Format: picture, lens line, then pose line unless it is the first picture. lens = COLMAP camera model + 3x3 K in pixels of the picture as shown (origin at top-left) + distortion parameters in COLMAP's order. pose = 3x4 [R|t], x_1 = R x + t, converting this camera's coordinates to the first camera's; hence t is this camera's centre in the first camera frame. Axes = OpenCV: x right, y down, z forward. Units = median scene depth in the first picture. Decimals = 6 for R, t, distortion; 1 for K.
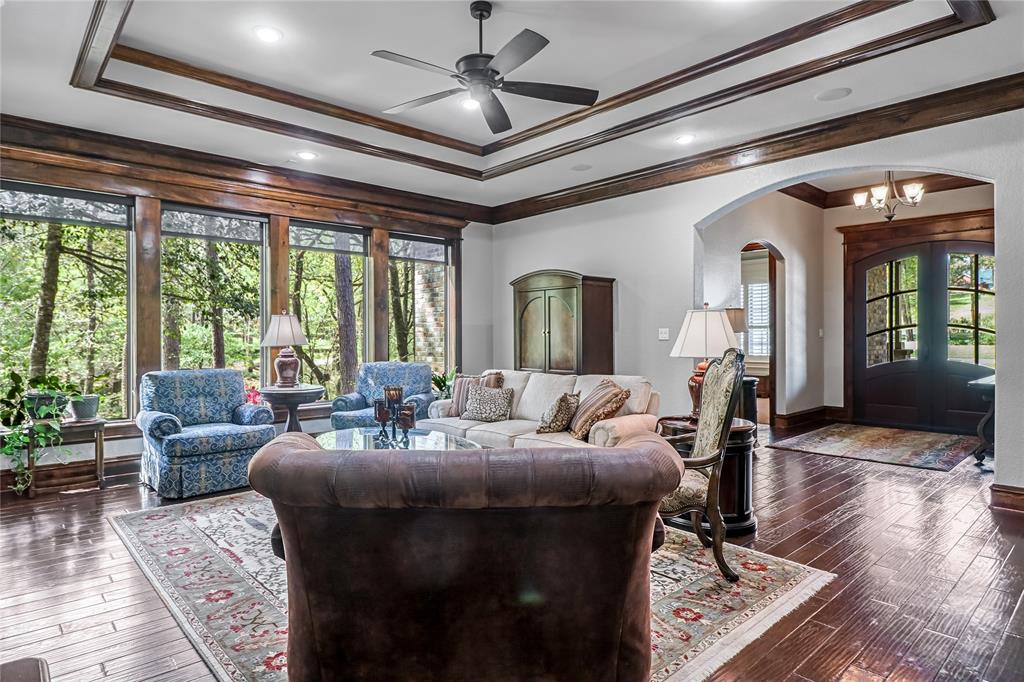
lens RADIAL K [[576.3, 0, 496.7], [0, 576.3, 338.0], [0, 0, 1]] dist [-0.003329, -0.003299]
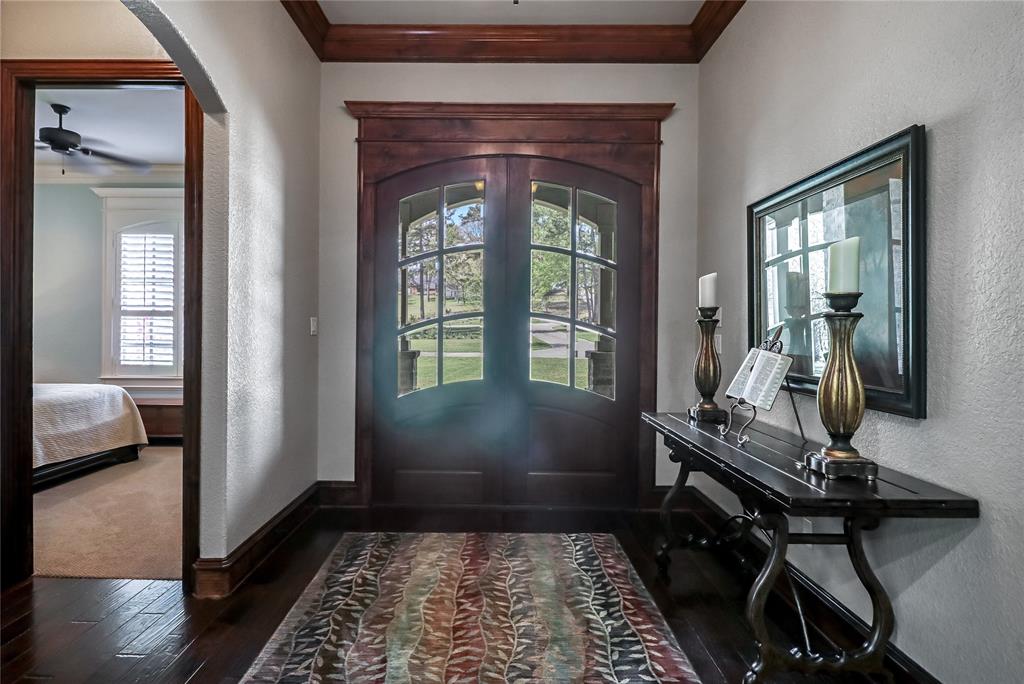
lens RADIAL K [[594.6, 0, 497.4], [0, 594.6, 329.0], [0, 0, 1]] dist [-0.001236, -0.000583]
pose [[0.668996, 0.009818, 0.743201, 0.324485], [-0.006129, 0.999952, -0.007693, -0.003570], [-0.743241, 0.000591, 0.669024, 0.601849]]
